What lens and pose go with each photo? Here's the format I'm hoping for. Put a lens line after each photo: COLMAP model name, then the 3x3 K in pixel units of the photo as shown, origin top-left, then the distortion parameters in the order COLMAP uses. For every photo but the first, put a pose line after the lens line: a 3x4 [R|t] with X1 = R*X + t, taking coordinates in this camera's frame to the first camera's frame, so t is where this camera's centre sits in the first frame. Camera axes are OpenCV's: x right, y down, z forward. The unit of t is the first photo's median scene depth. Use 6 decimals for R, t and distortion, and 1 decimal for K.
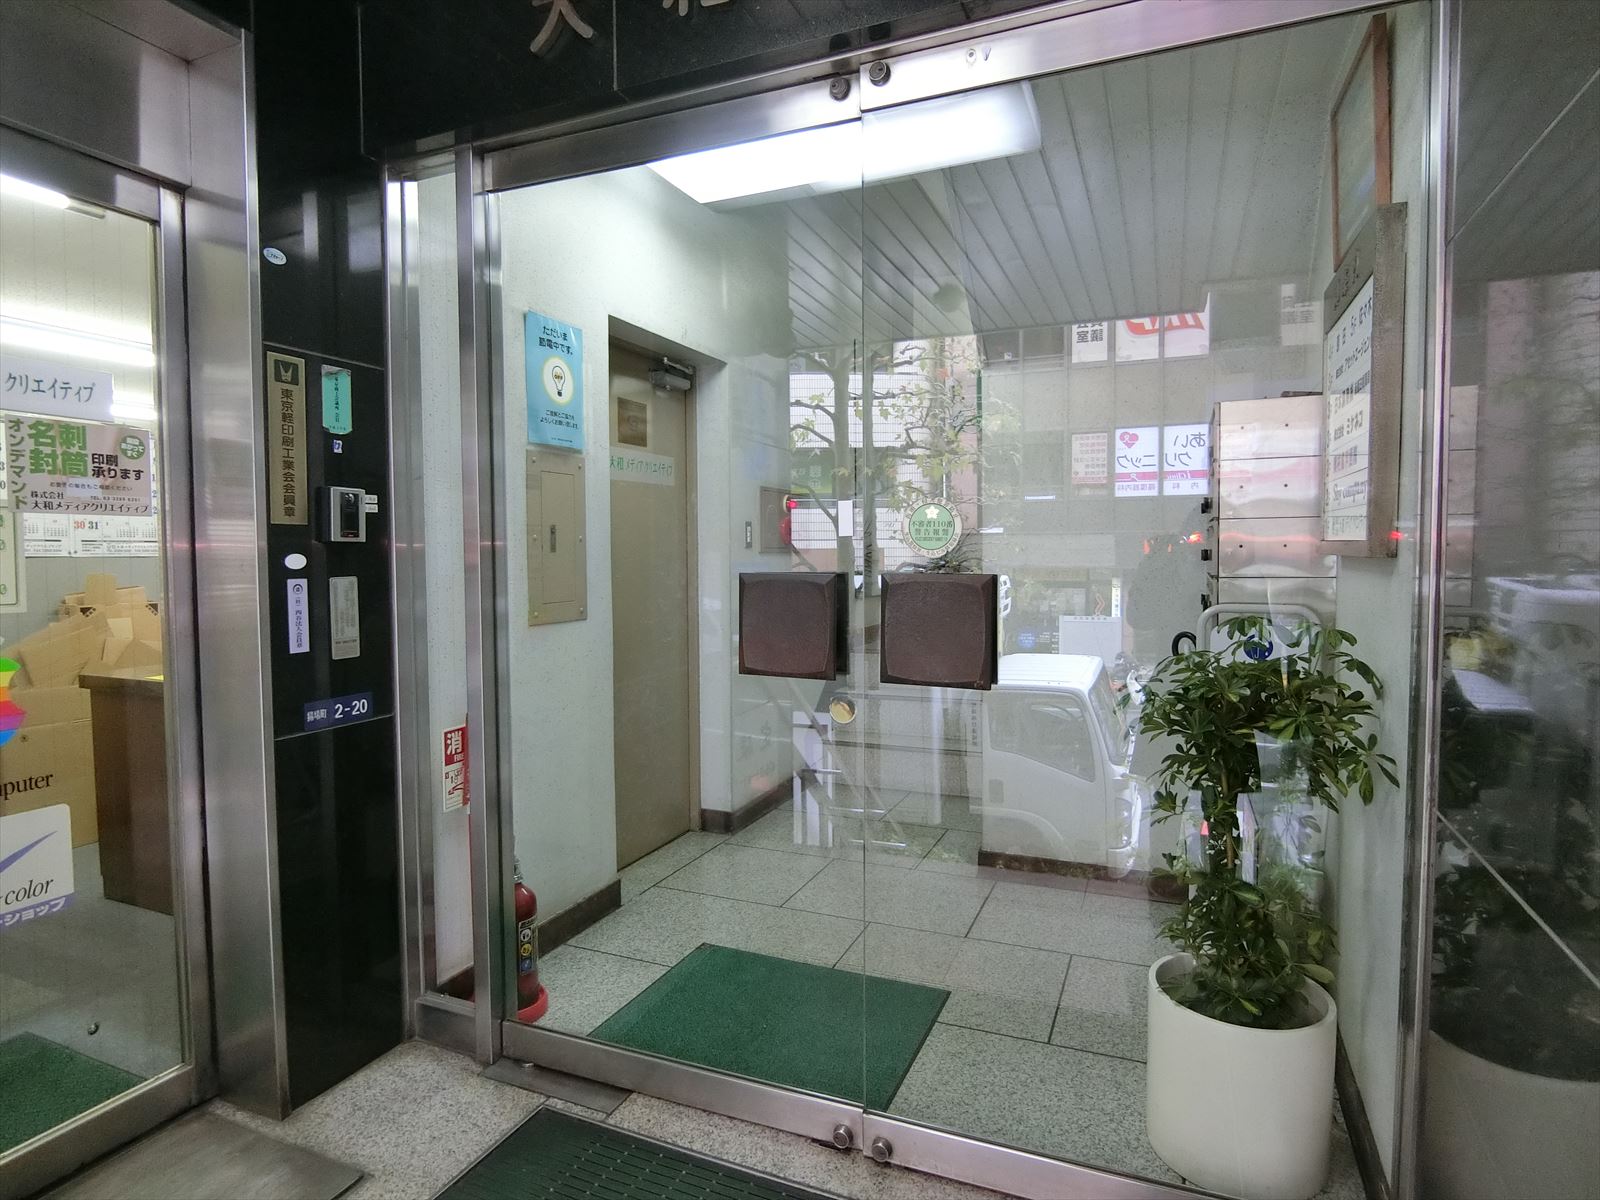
lens RADIAL K [[884.6, 0, 800.0], [0, 884.6, 600.0], [0, 0, 1]] dist [-0.002102, 0.000962]
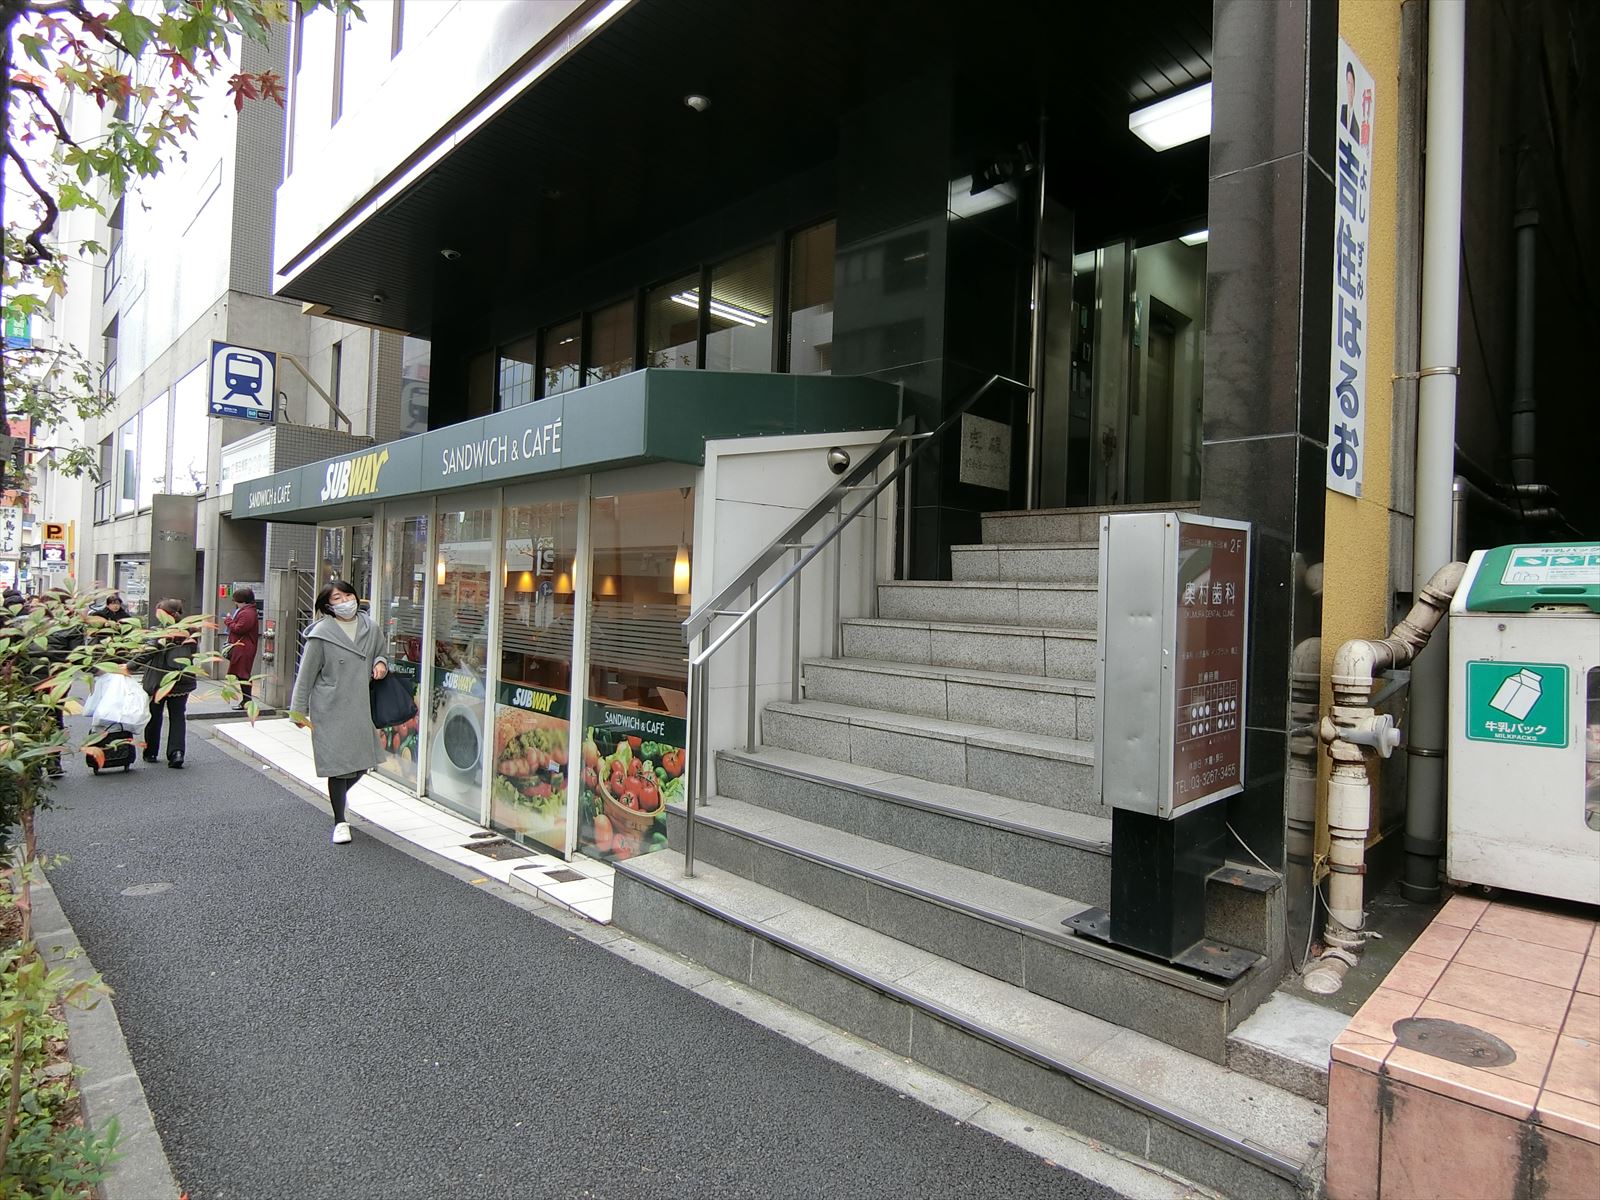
lens RADIAL K [[884.6, 0, 800.0], [0, 884.6, 600.0], [0, 0, 1]] dist [-0.002102, 0.000962]
pose [[0.916648, 0.034881, -0.398172, -0.094459], [-0.054797, 0.997745, -0.038747, 0.614072], [0.395922, 0.057336, 0.916492, -1.440126]]
